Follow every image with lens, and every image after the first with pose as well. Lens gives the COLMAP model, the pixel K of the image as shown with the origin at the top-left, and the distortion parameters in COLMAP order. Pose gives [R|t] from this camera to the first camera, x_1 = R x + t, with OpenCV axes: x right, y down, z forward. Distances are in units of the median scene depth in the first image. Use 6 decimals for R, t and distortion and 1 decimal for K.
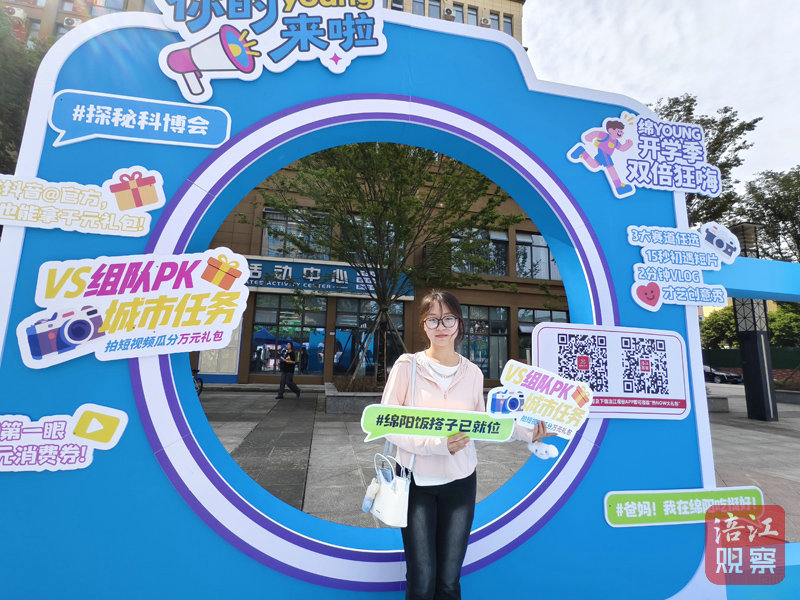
lens RADIAL K [[350.5, 0, 400.0], [0, 350.5, 300.0], [0, 0, 1]] dist [0.046671, 0.000199]
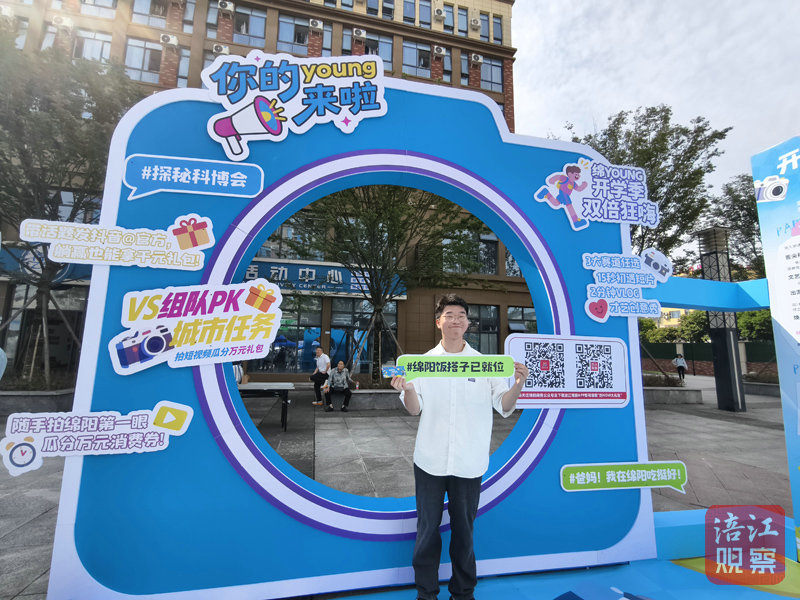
lens RADIAL K [[349.7, 0, 400.0], [0, 349.7, 300.0], [0, 0, 1]] dist [-0.025950, 0.071888]
pose [[0.999755, -0.006646, 0.021116, -0.023563], [0.006495, 0.999953, 0.007192, -0.060631], [-0.021163, -0.007053, 0.999751, -0.205790]]
